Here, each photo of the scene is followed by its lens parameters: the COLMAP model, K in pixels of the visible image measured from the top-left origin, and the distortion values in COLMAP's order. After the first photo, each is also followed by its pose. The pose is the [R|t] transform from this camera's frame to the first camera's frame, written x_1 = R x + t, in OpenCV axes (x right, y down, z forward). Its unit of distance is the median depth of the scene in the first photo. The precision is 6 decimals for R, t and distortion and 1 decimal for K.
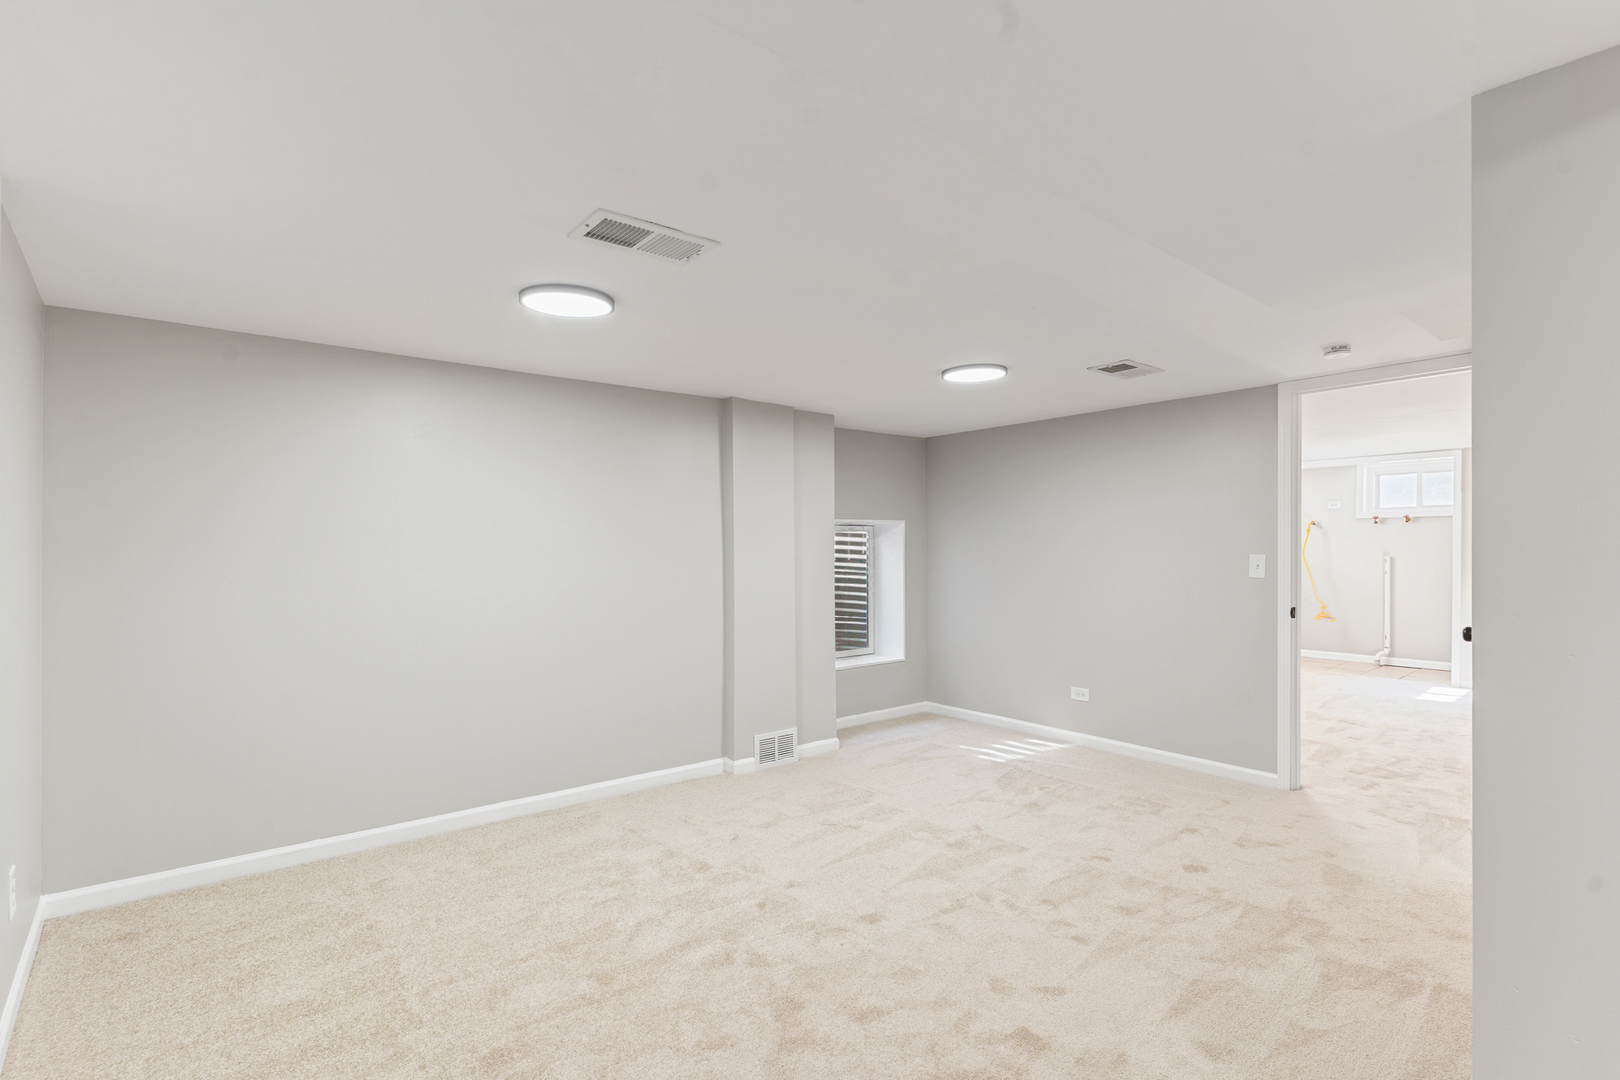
lens RADIAL K [[771.2, 0, 809.4], [0, 771.2, 550.9], [0, 0, 1]] dist [0.004554, -0.000469]
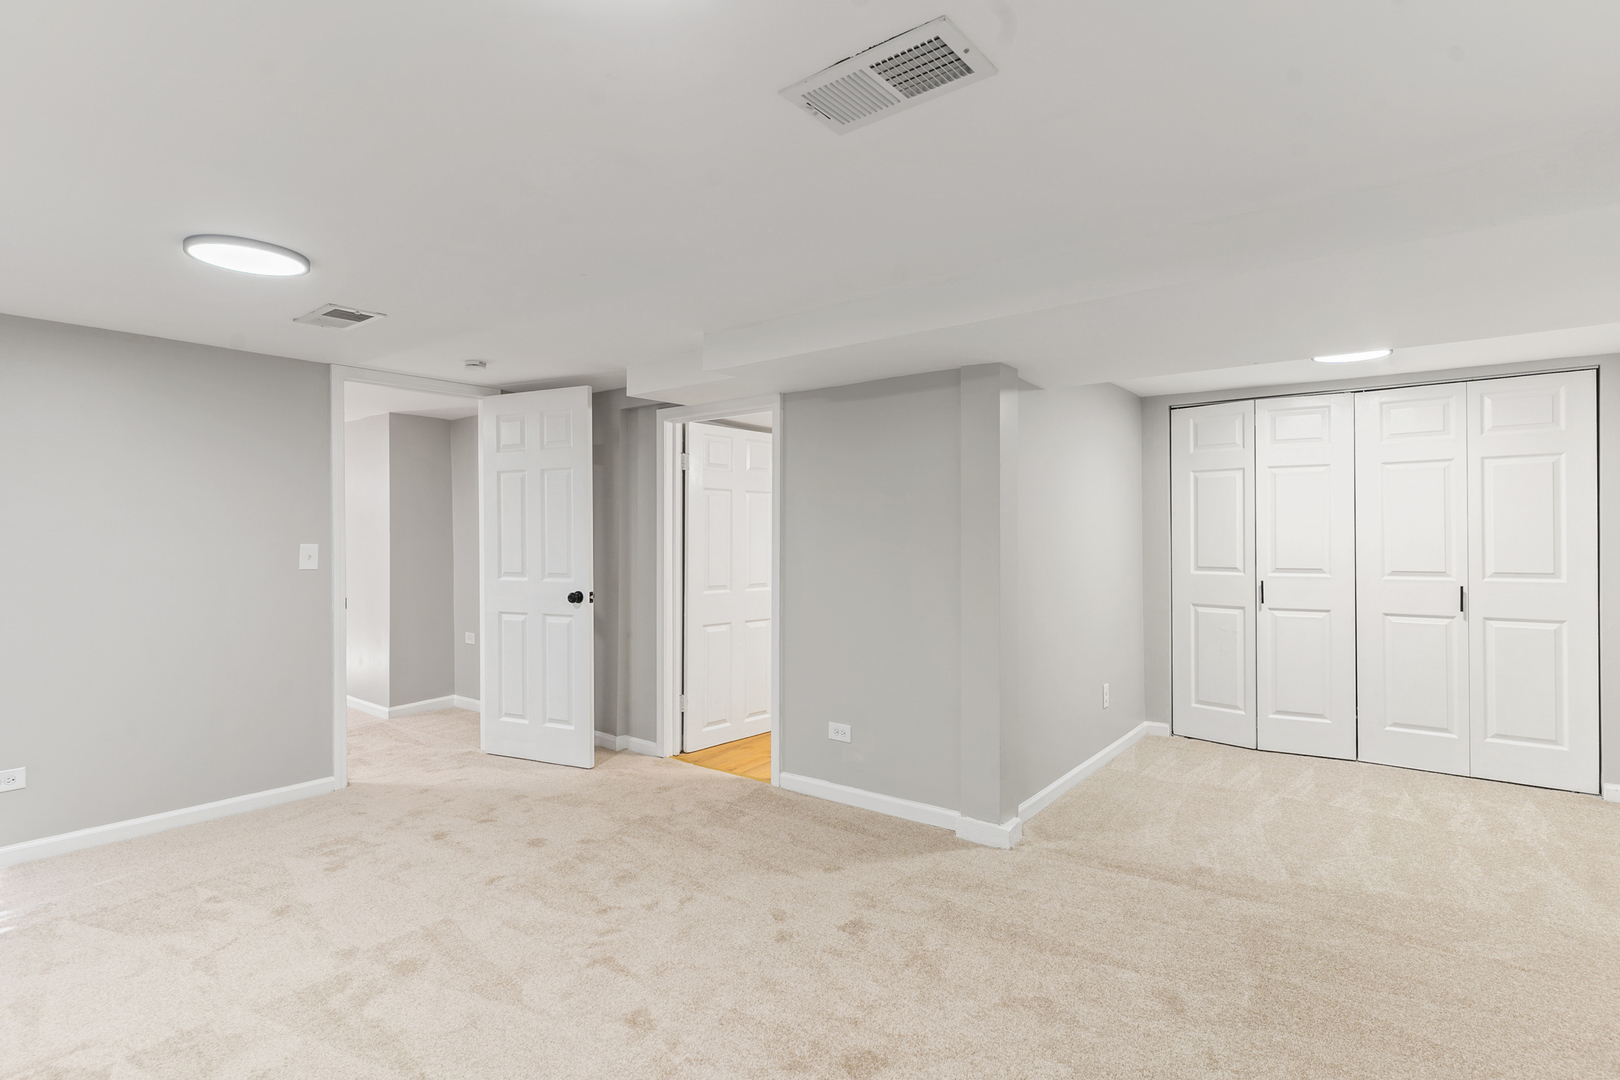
lens RADIAL K [[771.2, 0, 811.3], [0, 771.2, 530.8], [0, 0, 1]] dist [0.004554, -0.000469]
pose [[-0.202206, 0.006506, 0.979321, -0.545125], [0.002605, 0.999978, -0.006106, -0.004623], [-0.979339, 0.001316, -0.202219, 0.761663]]
